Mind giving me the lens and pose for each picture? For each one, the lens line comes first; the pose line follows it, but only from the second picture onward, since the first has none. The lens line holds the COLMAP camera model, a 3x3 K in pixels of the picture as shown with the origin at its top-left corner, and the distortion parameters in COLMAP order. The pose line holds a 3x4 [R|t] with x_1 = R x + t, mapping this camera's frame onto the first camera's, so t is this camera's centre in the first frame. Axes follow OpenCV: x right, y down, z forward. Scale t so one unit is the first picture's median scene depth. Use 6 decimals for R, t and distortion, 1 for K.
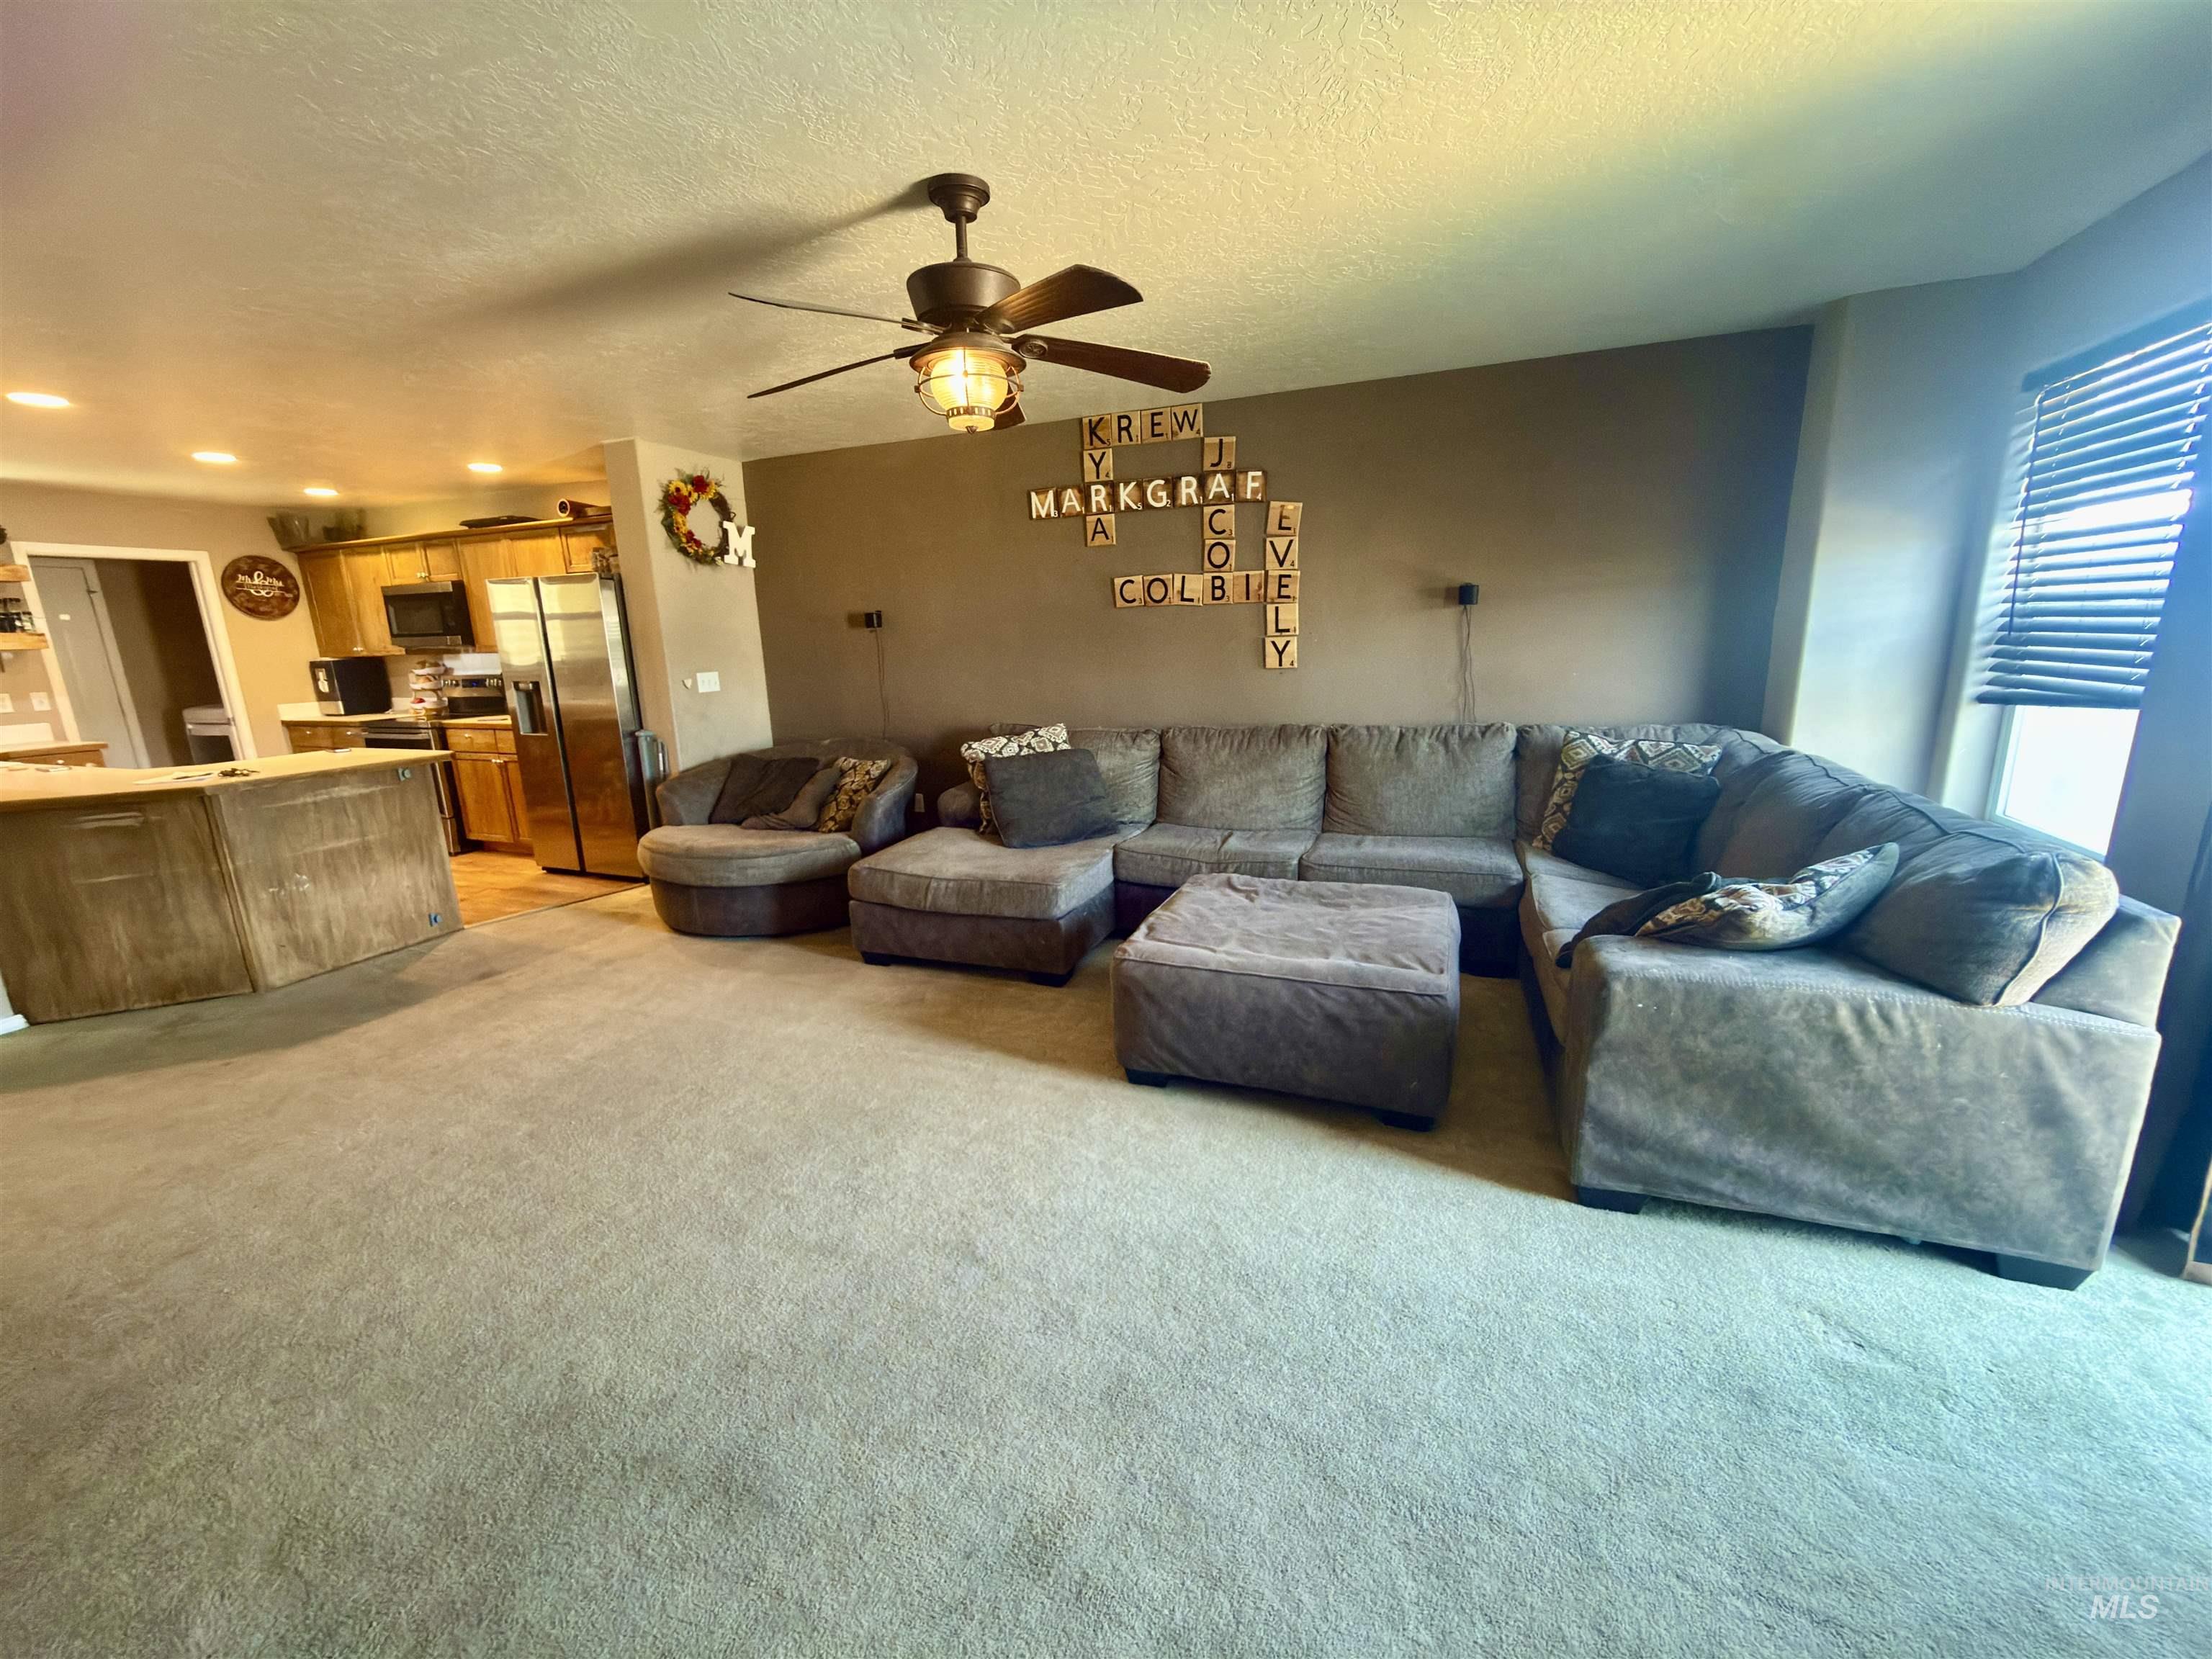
lens RADIAL K [[880.2, 0, 1097.1], [0, 880.2, 828.4], [0, 0, 1]] dist [0.007097, -0.000667]
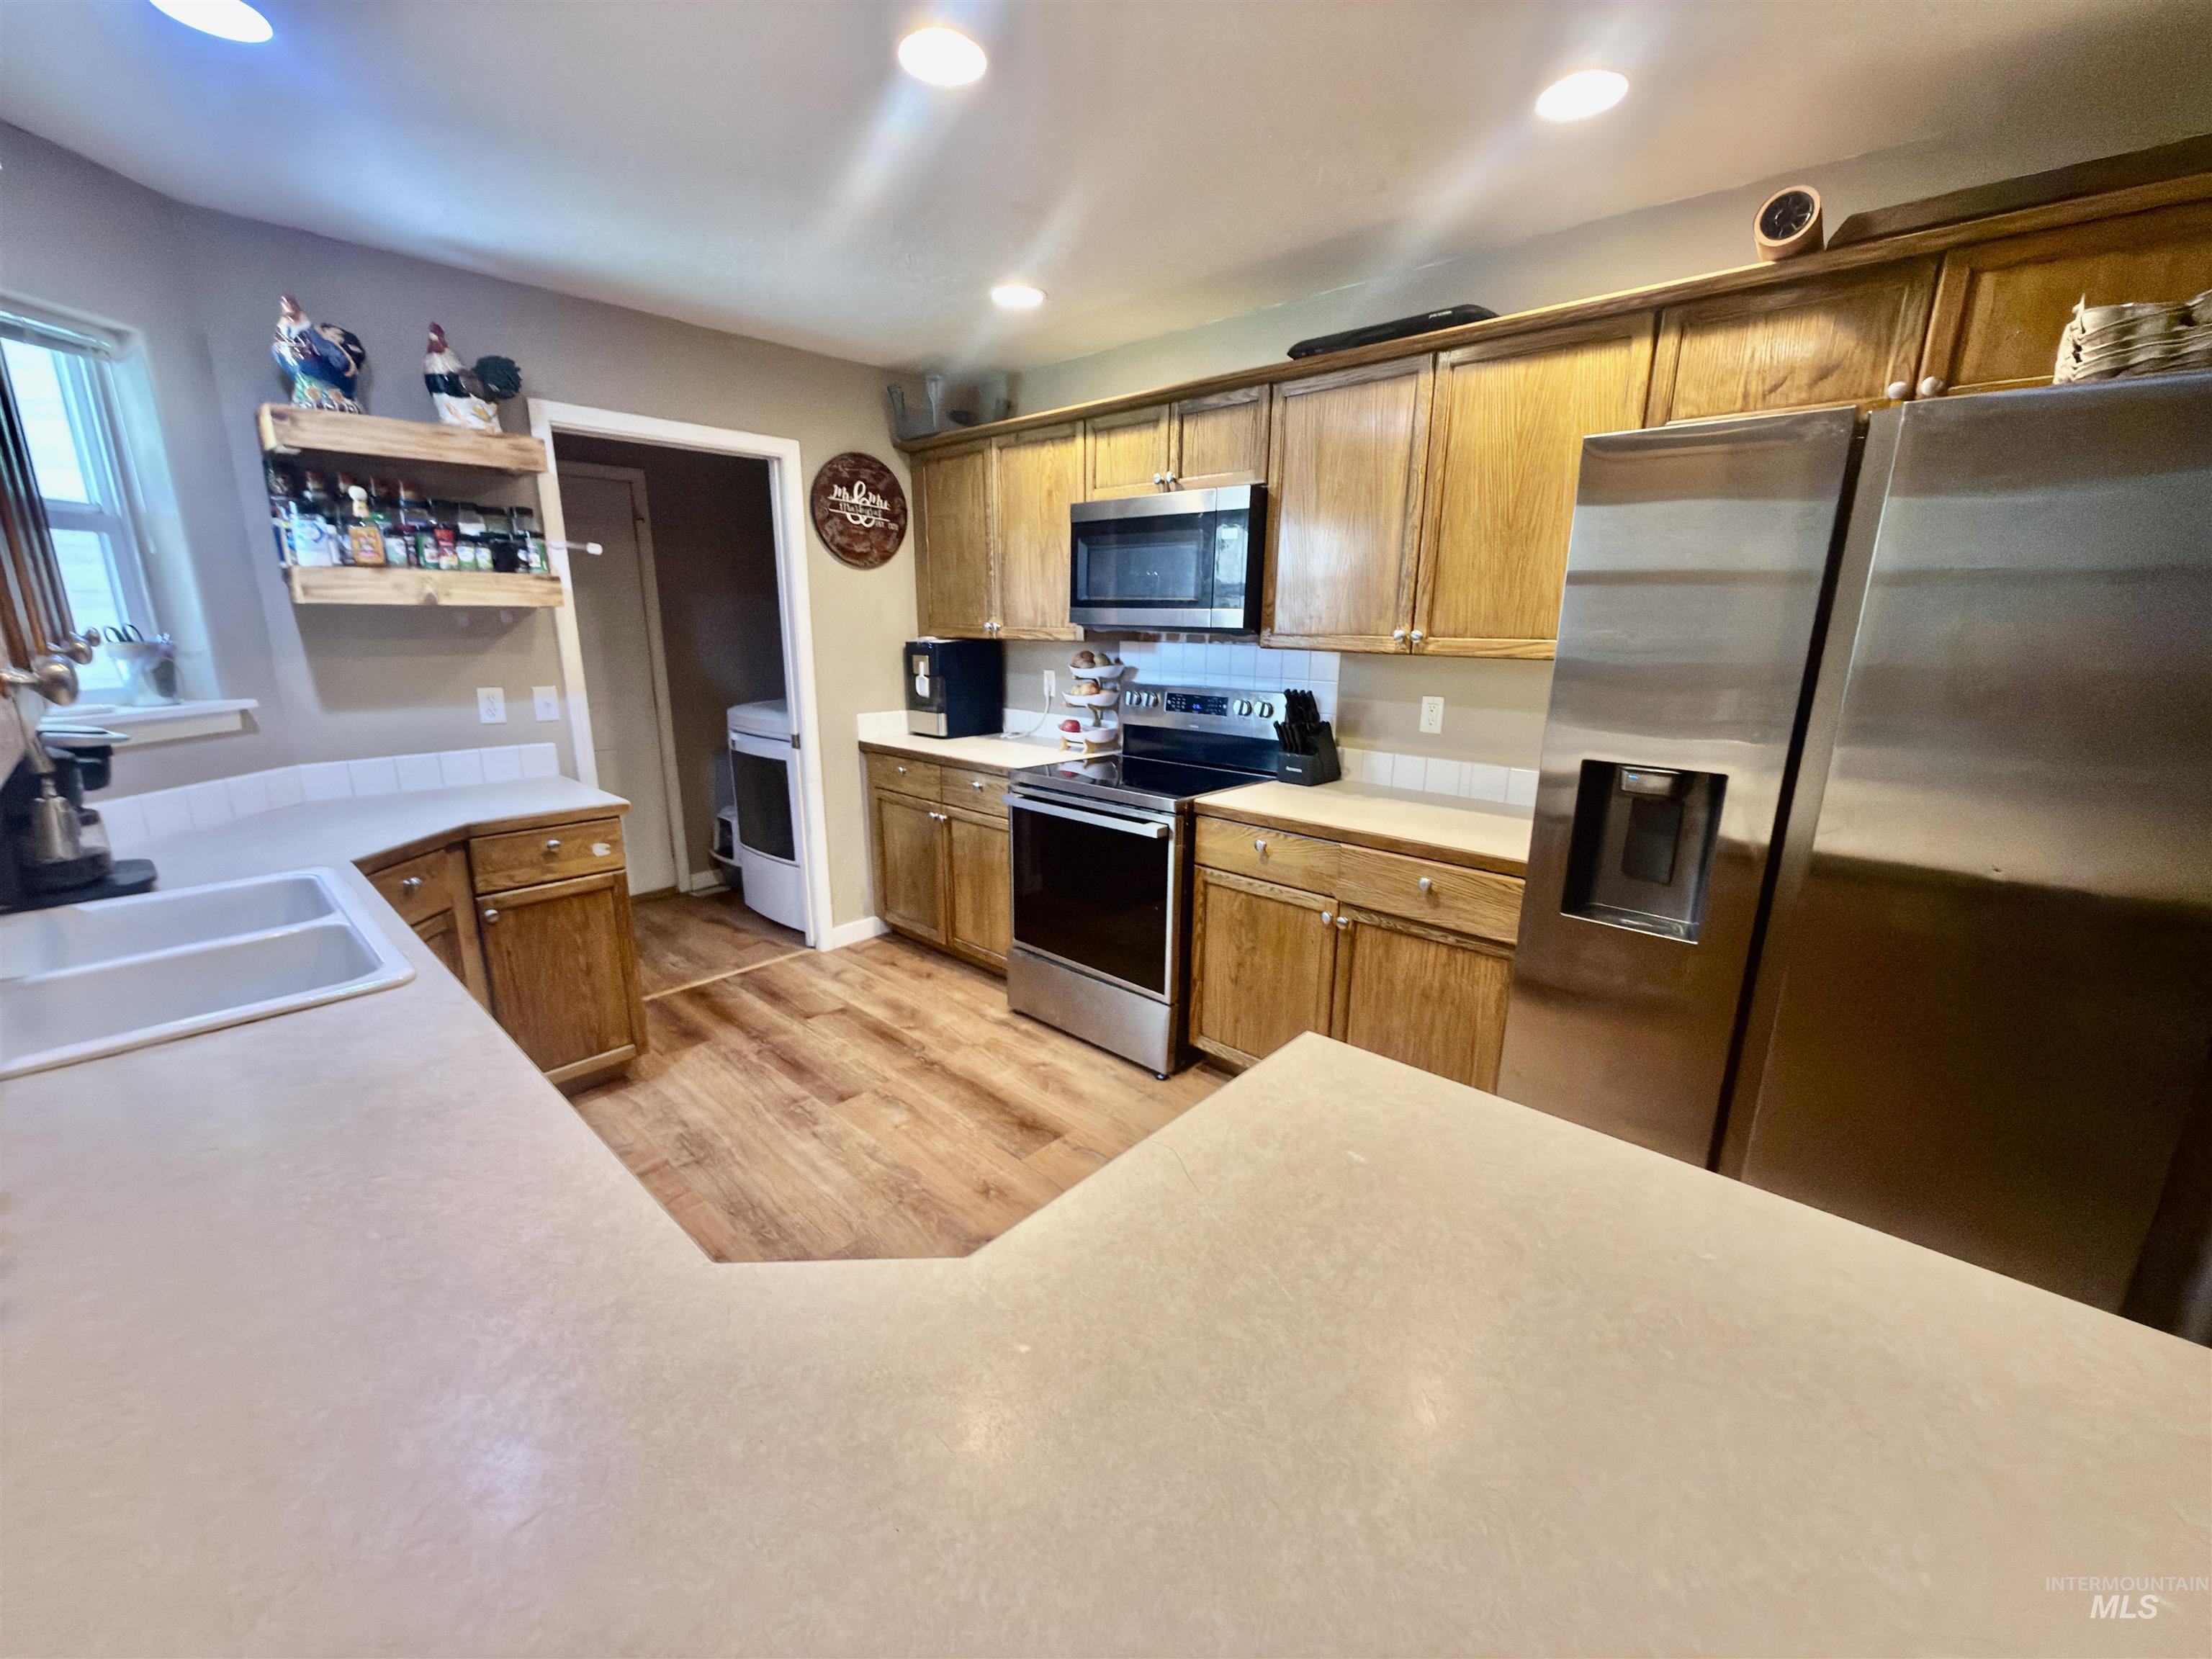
lens RADIAL K [[880.2, 0, 1105.7], [0, 880.2, 834.9], [0, 0, 1]] dist [0.007097, -0.000667]
pose [[0.934444, 0.126178, -0.333008, -0.581133], [-0.117495, 0.991999, 0.046175, -0.109374], [0.336170, -0.004022, 0.941793, 0.517980]]
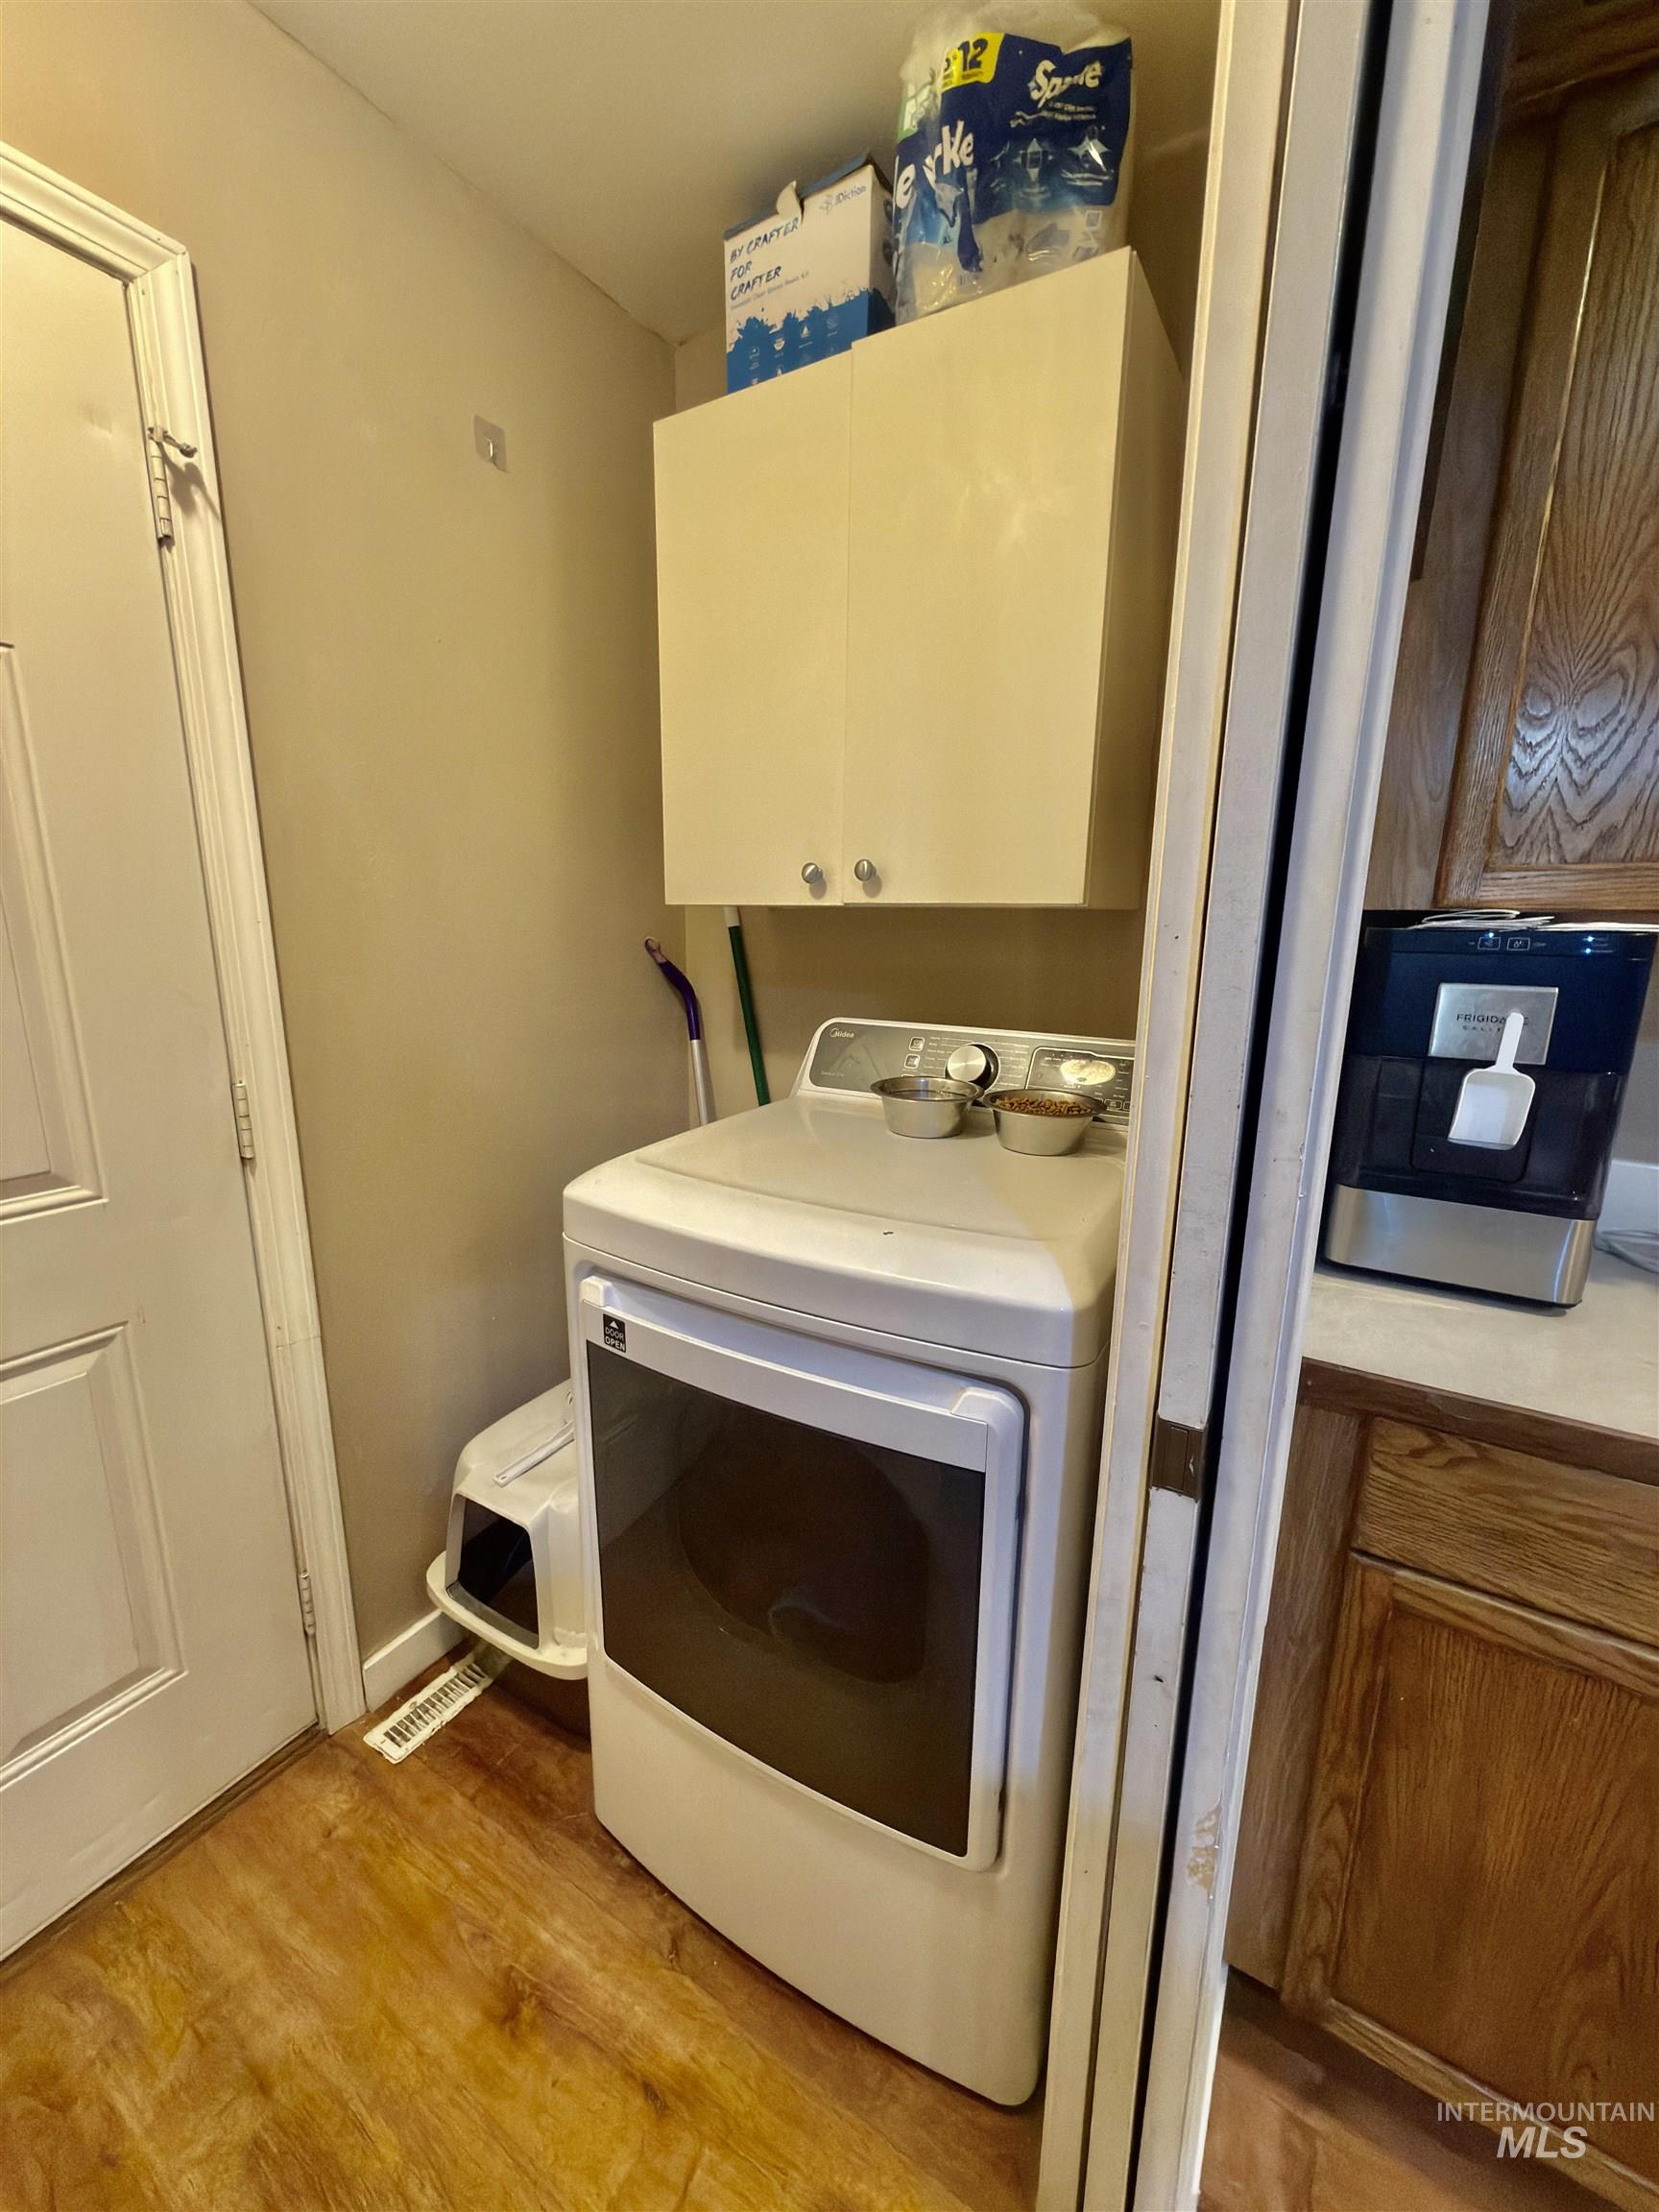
lens RADIAL K [[880.2, 0, 845.2], [0, 880.2, 1102.4], [0, 0, 1]] dist [0.007097, -0.000667]
pose [[0.988871, 0.083843, -0.122896, -0.995393], [-0.085459, 0.996310, -0.007924, -0.158179], [0.121778, 0.018339, 0.992388, 0.873188]]
